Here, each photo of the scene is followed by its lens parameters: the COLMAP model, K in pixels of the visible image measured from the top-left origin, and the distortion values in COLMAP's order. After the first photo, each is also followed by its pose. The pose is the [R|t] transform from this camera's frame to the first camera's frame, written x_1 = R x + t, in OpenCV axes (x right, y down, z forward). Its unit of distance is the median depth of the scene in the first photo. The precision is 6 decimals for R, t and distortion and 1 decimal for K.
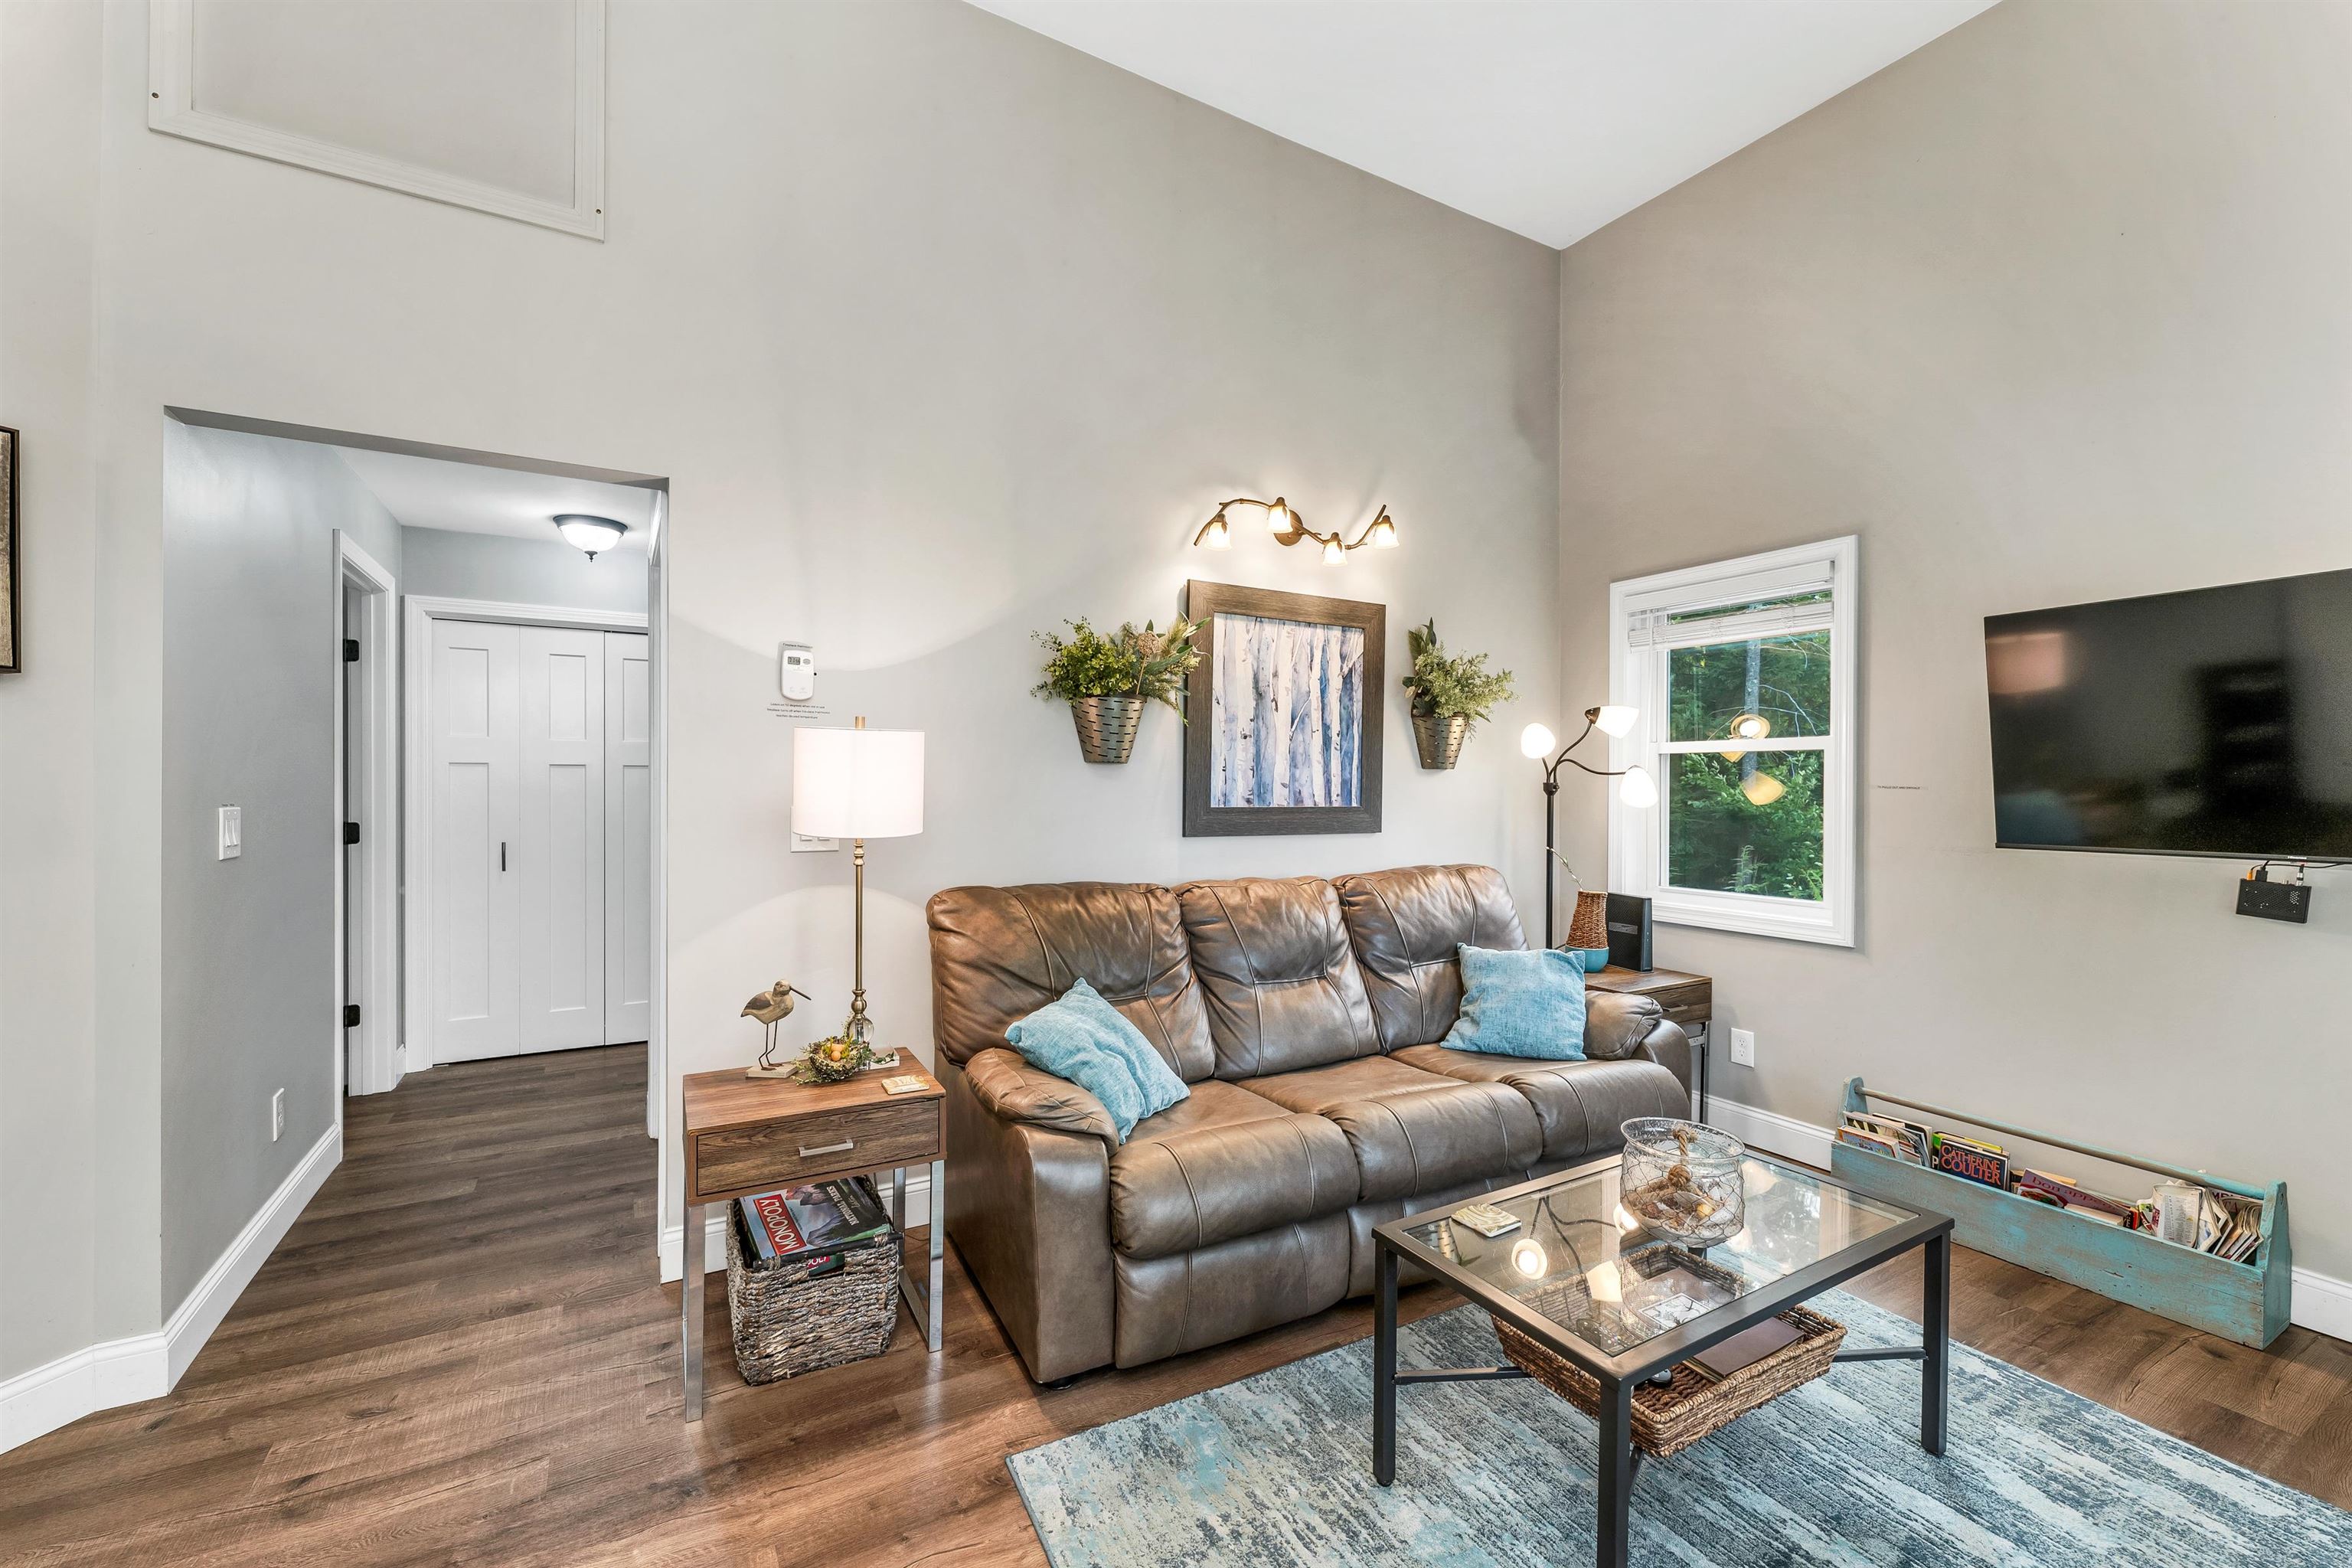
lens RADIAL K [[988.4, 0, 1186.0], [0, 988.4, 779.8], [0, 0, 1]] dist [-0.004398, 0.000262]
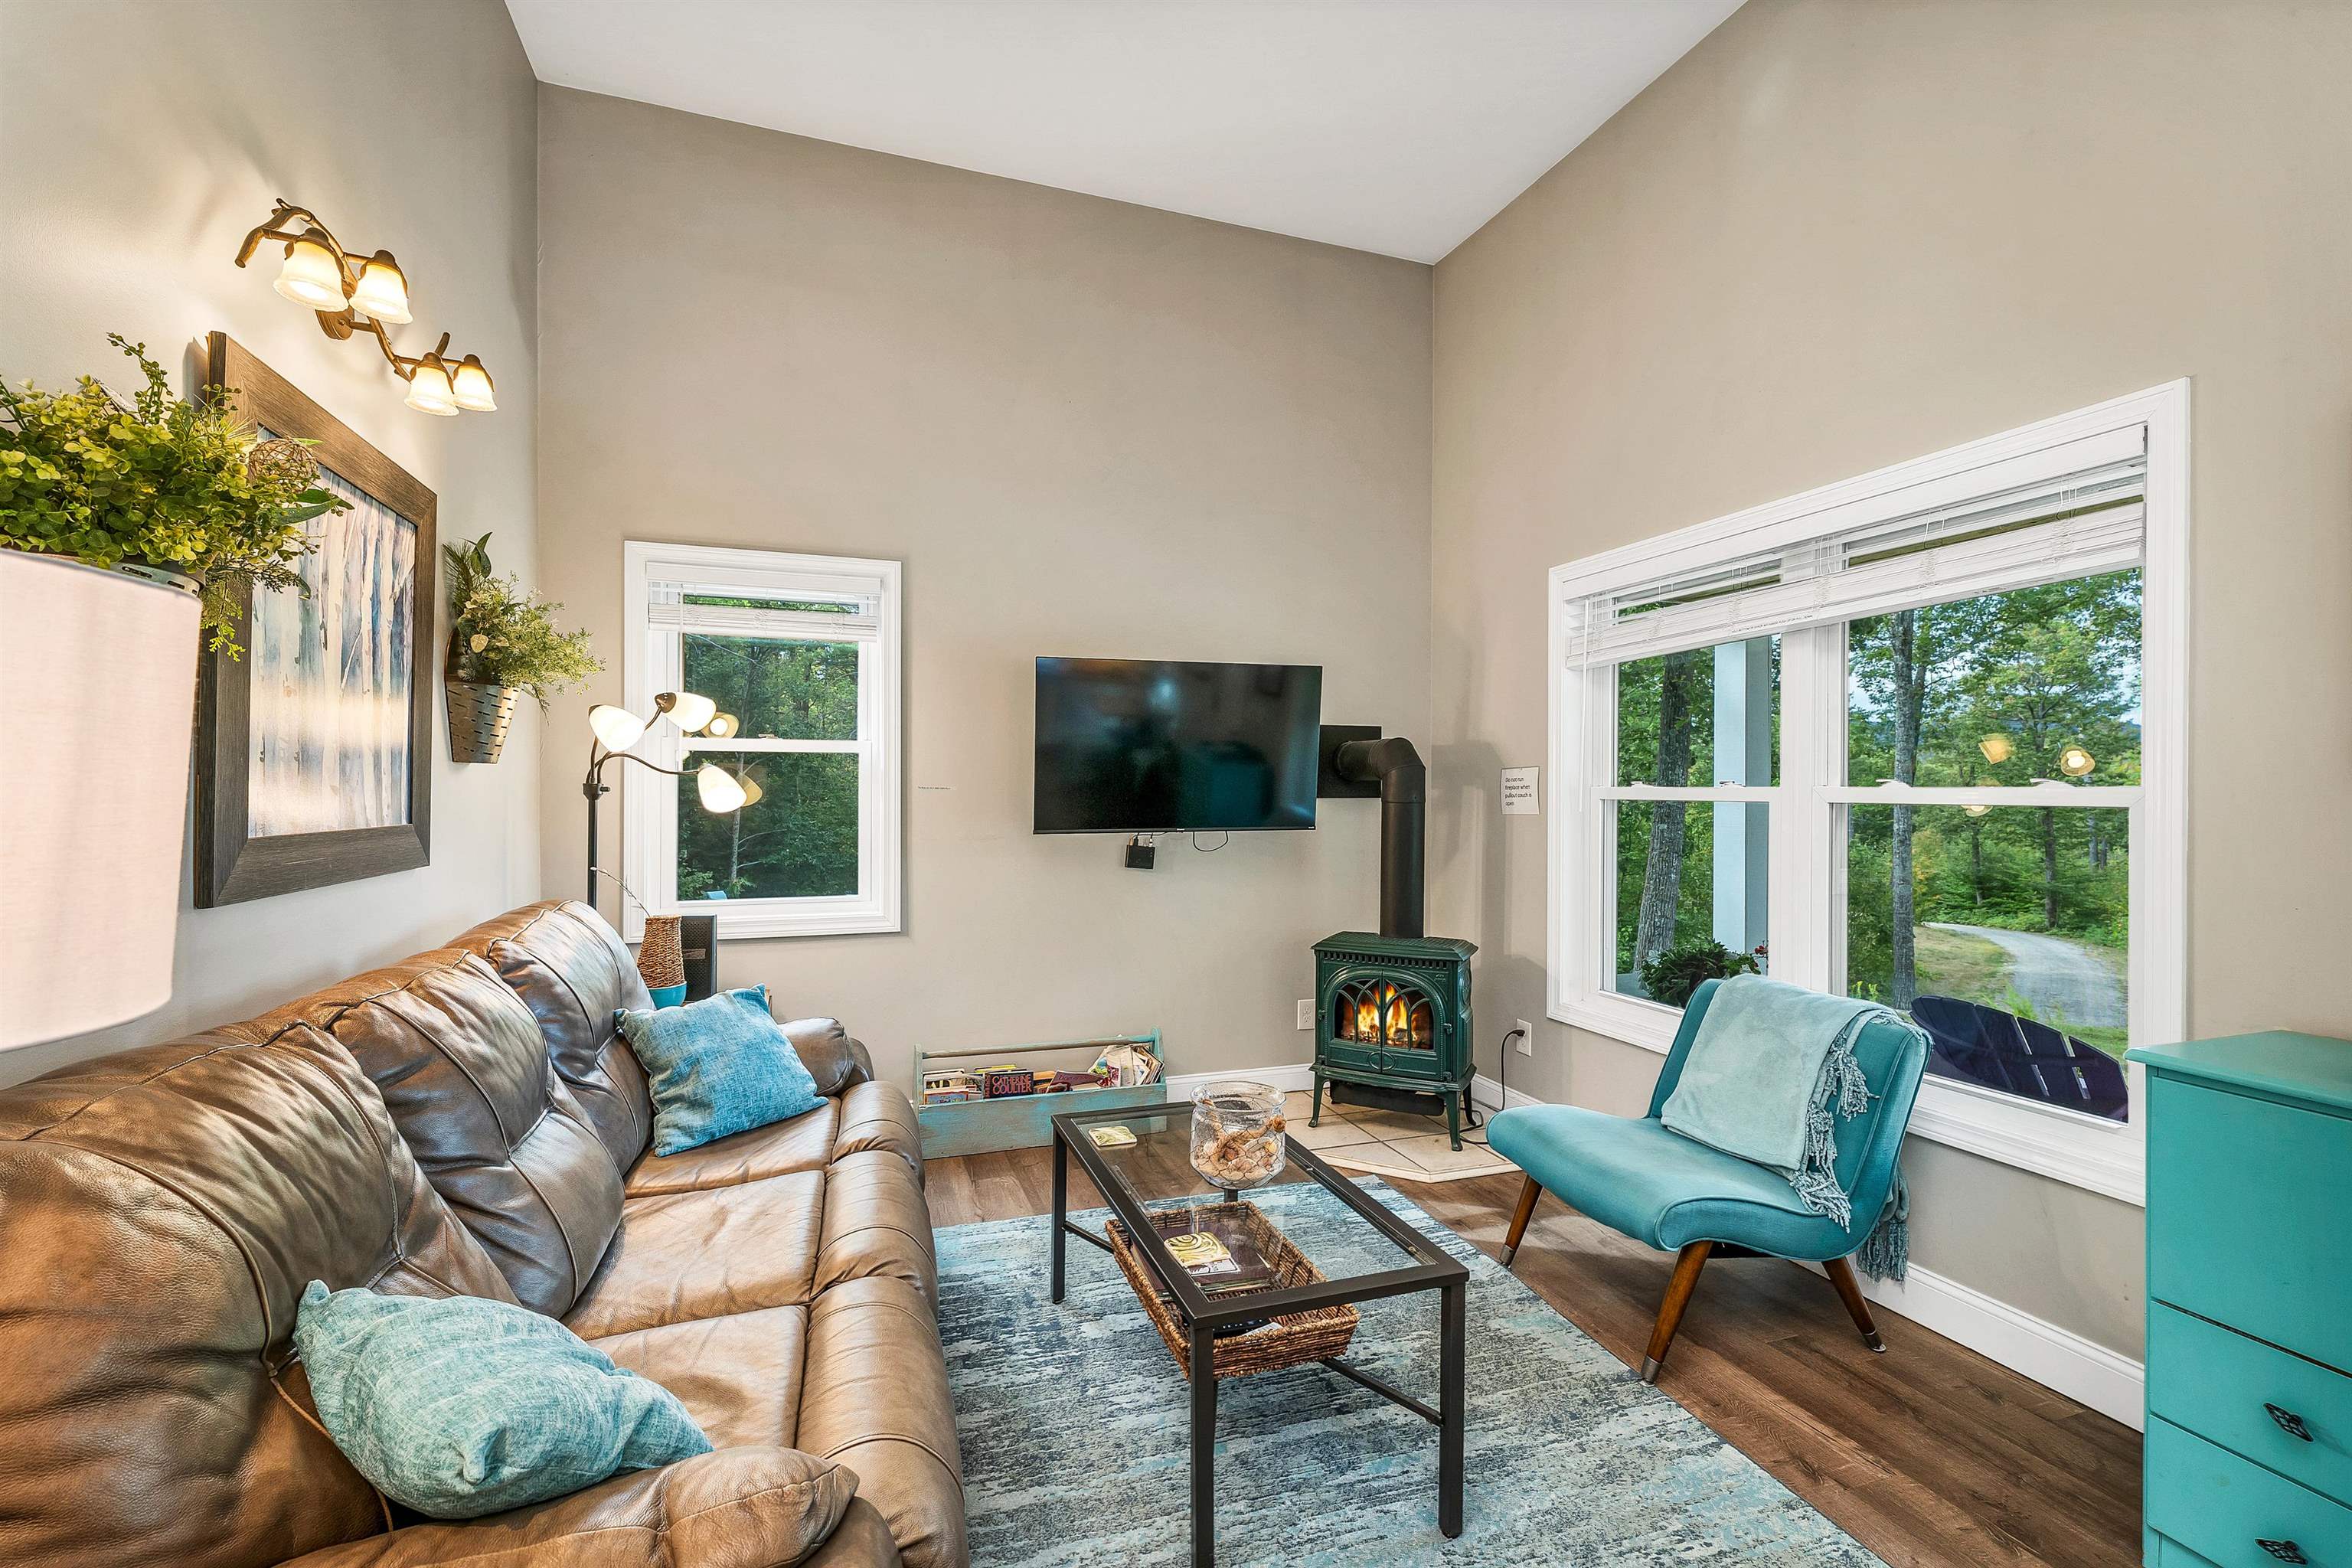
lens RADIAL K [[988.4, 0, 1175.5], [0, 988.4, 787.0], [0, 0, 1]] dist [-0.004398, 0.000262]
pose [[0.168933, -0.004380, 0.985618, -0.366069], [-0.004481, 0.999976, 0.005212, -0.000758], [-0.985617, -0.005297, 0.168909, 0.499091]]
